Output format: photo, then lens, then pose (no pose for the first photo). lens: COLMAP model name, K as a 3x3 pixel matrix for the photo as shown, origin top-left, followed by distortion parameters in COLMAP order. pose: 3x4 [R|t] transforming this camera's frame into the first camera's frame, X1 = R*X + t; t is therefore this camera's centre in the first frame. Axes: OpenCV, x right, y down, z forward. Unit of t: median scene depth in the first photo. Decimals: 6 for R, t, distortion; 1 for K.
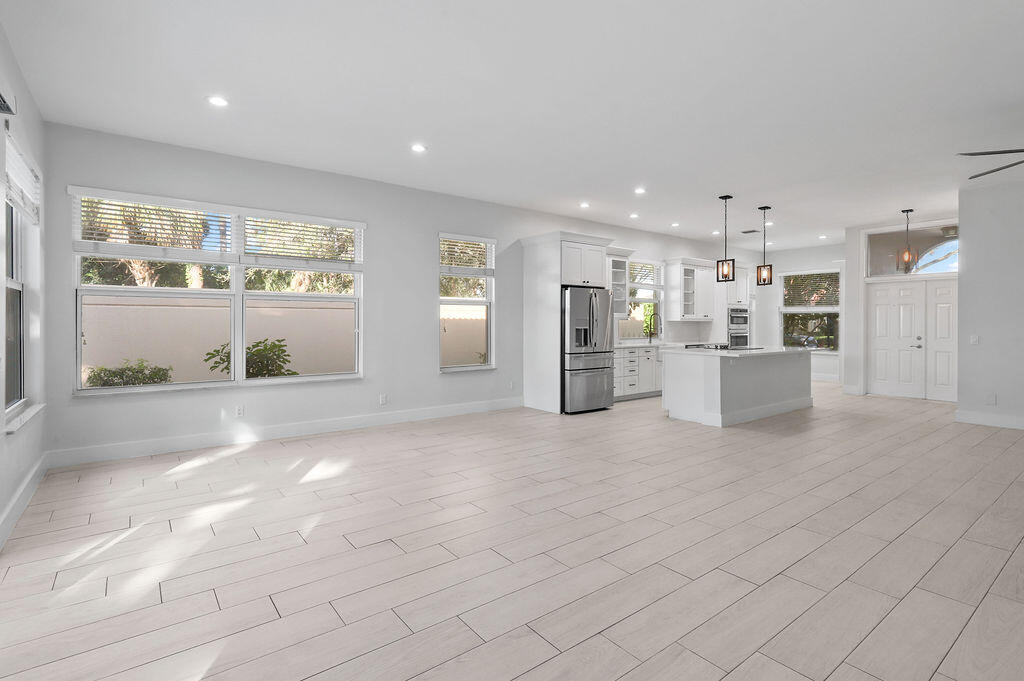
lens RADIAL K [[496.8, 0, 510.8], [0, 496.8, 319.2], [0, 0, 1]] dist [-0.006859, 0.000557]
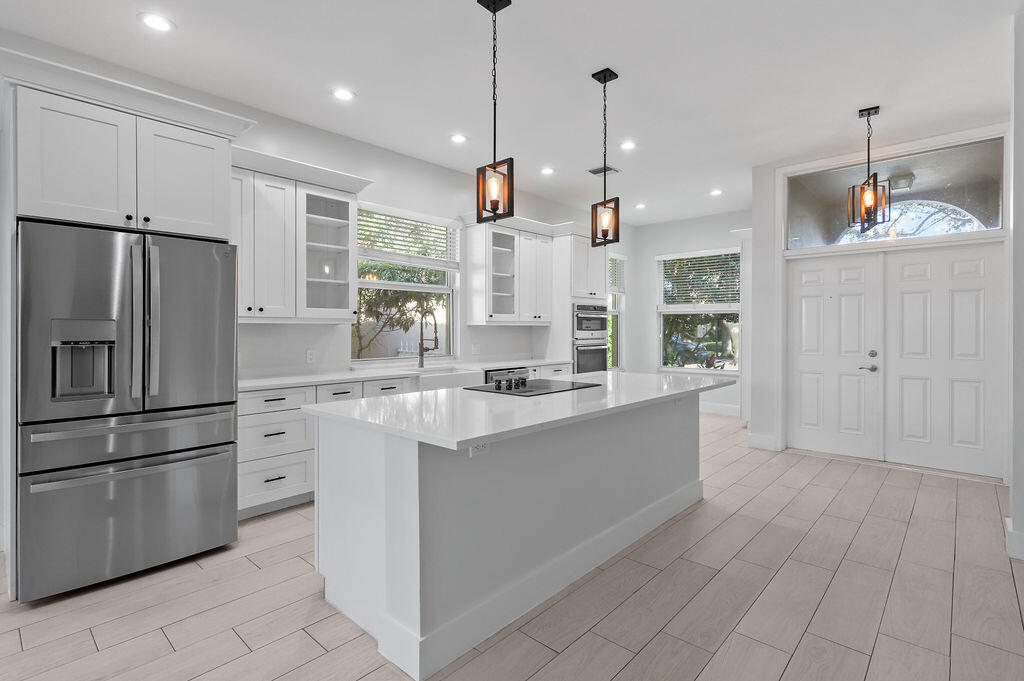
lens RADIAL K [[496.8, 0, 510.1], [0, 496.8, 333.8], [0, 0, 1]] dist [-0.006859, 0.000557]
pose [[0.984363, -0.006014, 0.176051, 0.264410], [0.003442, 0.999883, 0.014910, 0.004726], [-0.176121, -0.014071, 0.984268, 0.432594]]
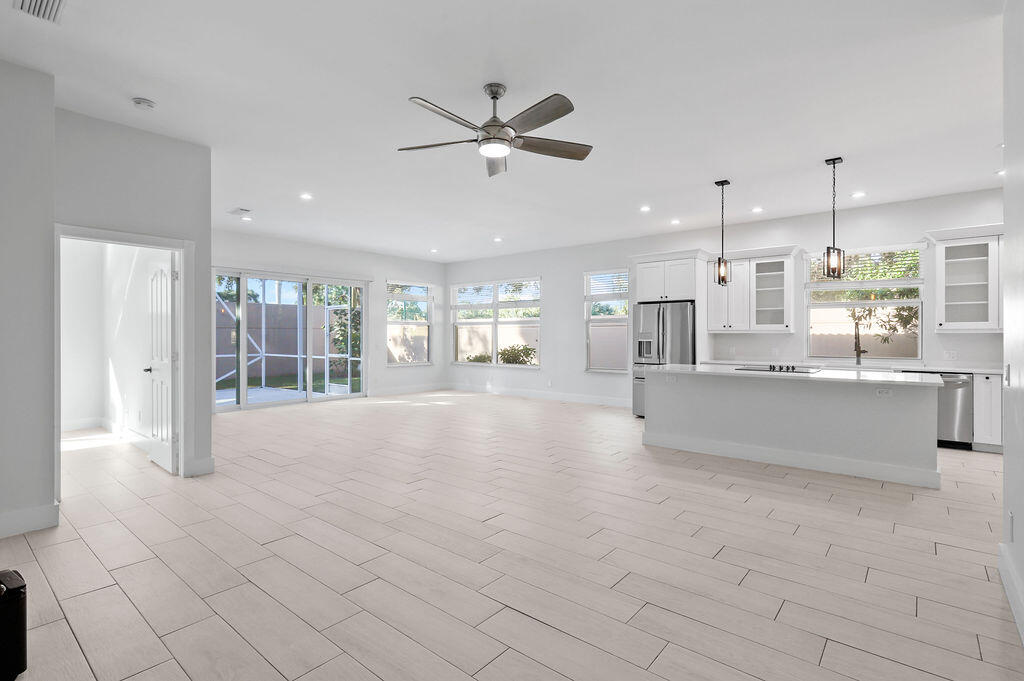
lens RADIAL K [[496.8, 0, 509.1], [0, 496.8, 337.5], [0, 0, 1]] dist [-0.006859, 0.000557]
pose [[0.223391, -0.004613, -0.974718, 0.813282], [-0.000867, 0.999987, -0.004931, 0.012220], [0.974729, 0.001946, 0.223384, 0.330174]]
